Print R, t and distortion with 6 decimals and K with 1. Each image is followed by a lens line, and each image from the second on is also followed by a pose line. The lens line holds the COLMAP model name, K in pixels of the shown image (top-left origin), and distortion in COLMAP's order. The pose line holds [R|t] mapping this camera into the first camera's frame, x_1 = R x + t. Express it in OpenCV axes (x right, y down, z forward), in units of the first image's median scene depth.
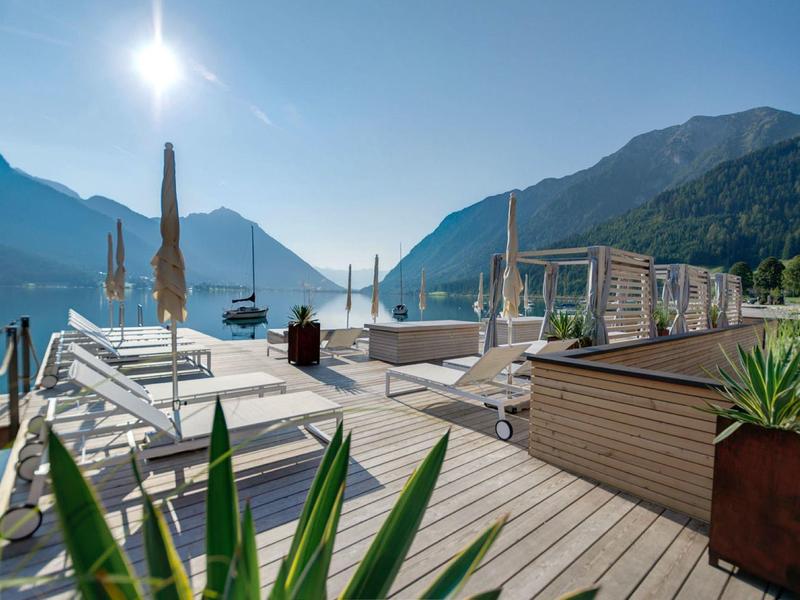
lens RADIAL K [[392.2, 0, 400.0], [0, 392.2, 300.0], [0, 0, 1]] dist [-0.001081, -0.000349]
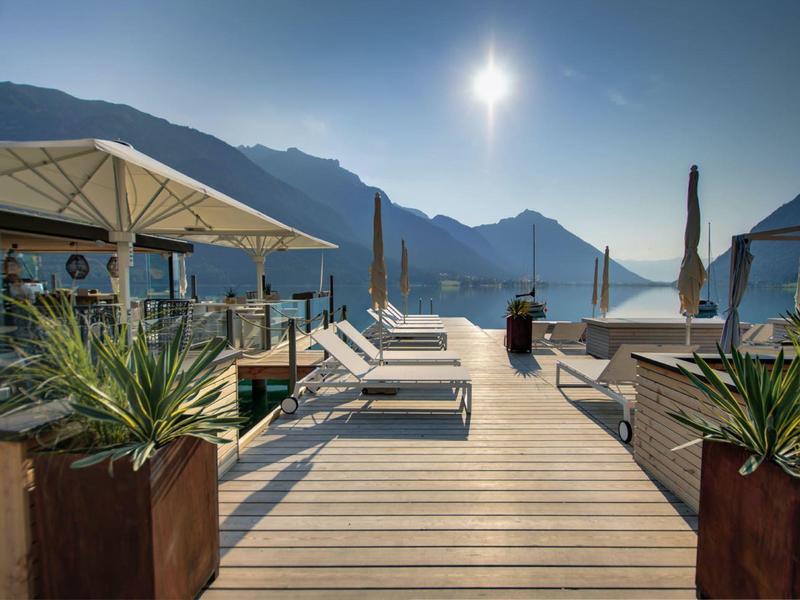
lens RADIAL K [[376.4, 0, 400.0], [0, 376.4, 300.0], [0, 0, 1]] dist [-0.000504, 0.000057]
pose [[0.736531, 0.005197, -0.676384, 0.387657], [0.003453, 0.999929, 0.011444, 0.003257], [0.676395, -0.010765, 0.736460, -0.022230]]
